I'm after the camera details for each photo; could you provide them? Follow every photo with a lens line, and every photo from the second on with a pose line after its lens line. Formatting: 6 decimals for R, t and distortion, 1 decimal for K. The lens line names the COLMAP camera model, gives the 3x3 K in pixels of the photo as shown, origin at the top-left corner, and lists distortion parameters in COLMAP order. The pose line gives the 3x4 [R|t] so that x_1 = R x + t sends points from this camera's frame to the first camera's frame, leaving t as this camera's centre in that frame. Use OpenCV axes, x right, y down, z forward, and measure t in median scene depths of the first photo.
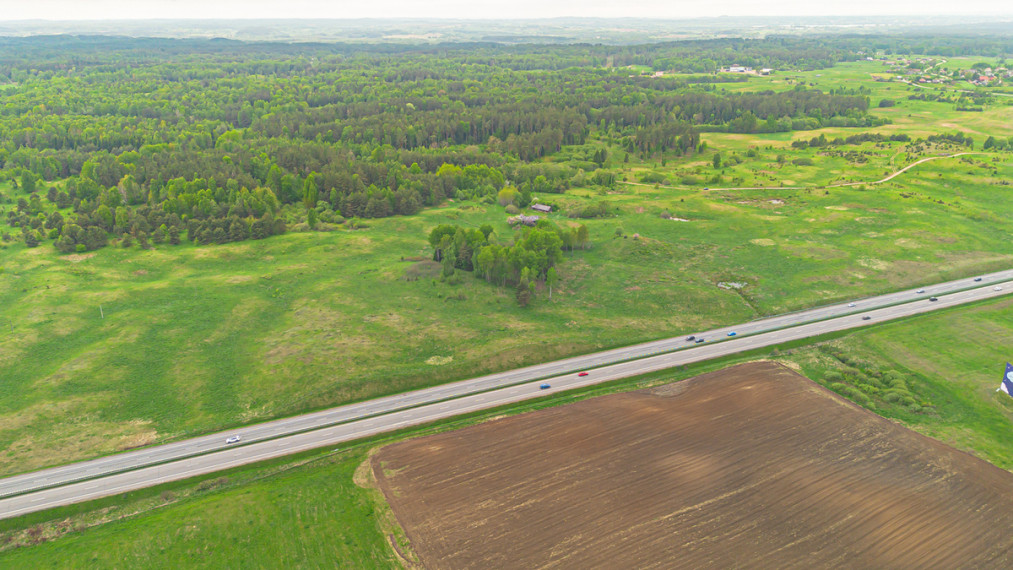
lens RADIAL K [[731.6, 0, 506.5], [0, 731.6, 285.0], [0, 0, 1]] dist [0.085550, -0.088417]
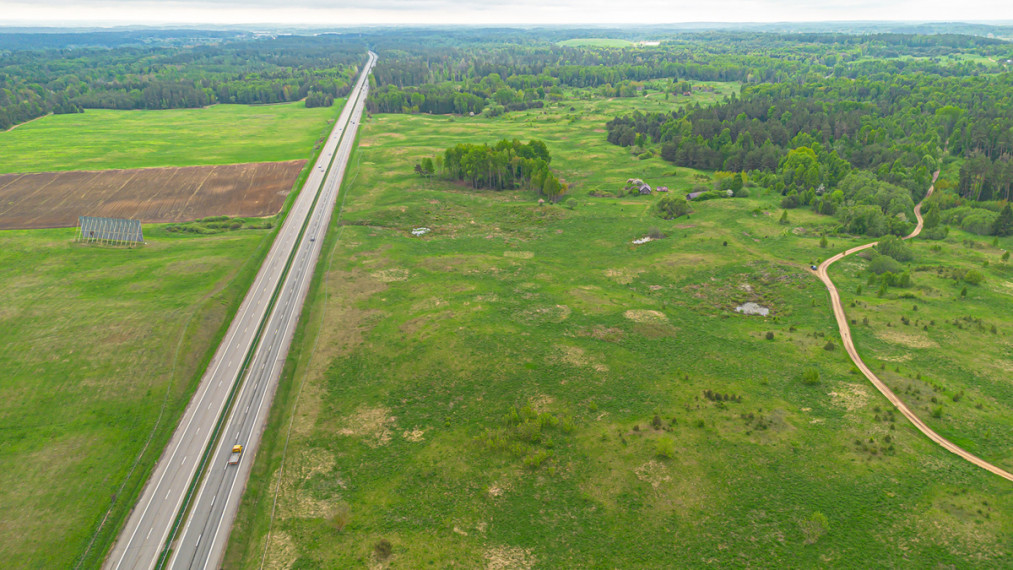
lens RADIAL K [[731.6, 0, 506.5], [0, 731.6, 285.0], [0, 0, 1]] dist [0.085550, -0.088417]
pose [[-0.271766, 0.332607, -0.903059, 1.098094], [-0.332446, 0.848162, 0.412433, -0.357203], [0.903118, 0.412304, -0.119927, 1.144814]]
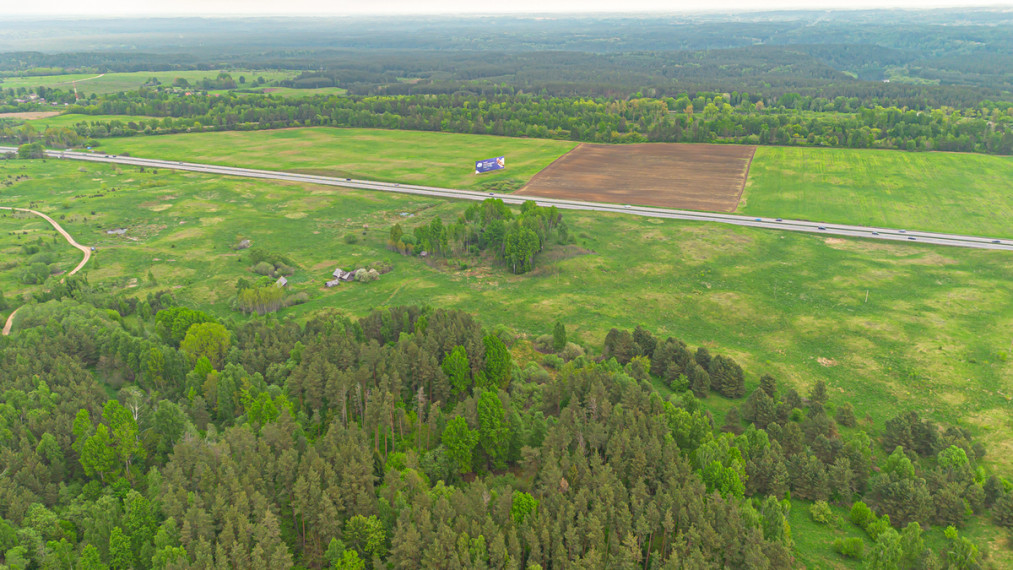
lens RADIAL K [[731.6, 0, 506.5], [0, 731.6, 285.0], [0, 0, 1]] dist [0.085550, -0.088417]
pose [[-0.666620, -0.251199, 0.701795, -0.730202], [0.269354, 0.796706, 0.541025, -0.526578], [-0.695029, 0.549690, -0.463439, 1.427268]]
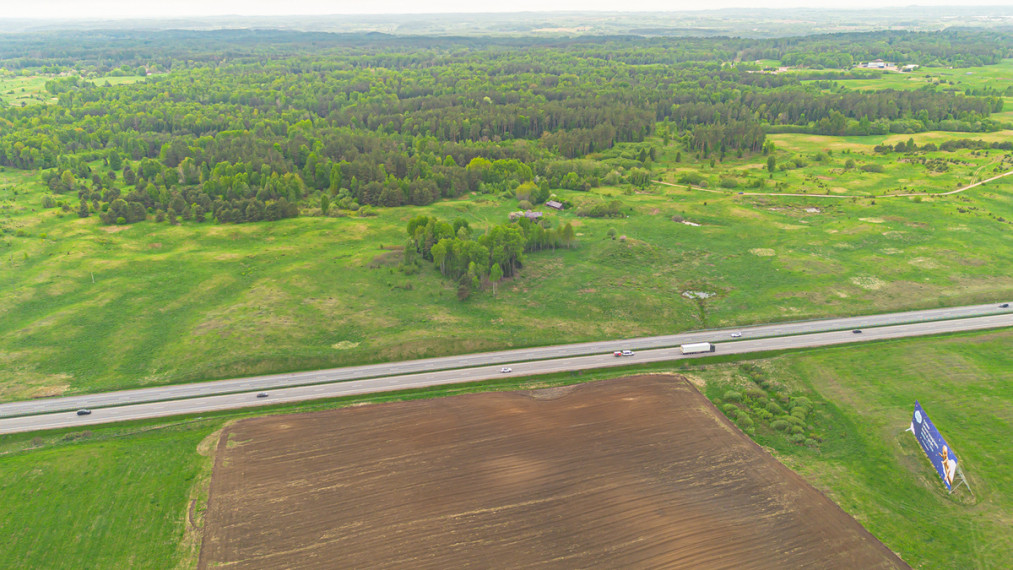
lens RADIAL K [[731.6, 0, 506.5], [0, 731.6, 285.0], [0, 0, 1]] dist [0.085550, -0.088417]
pose [[0.977868, 0.068969, -0.197528, 0.227670], [-0.067311, 0.997618, 0.015105, -0.009060], [0.198100, -0.001475, 0.980181, 0.016880]]
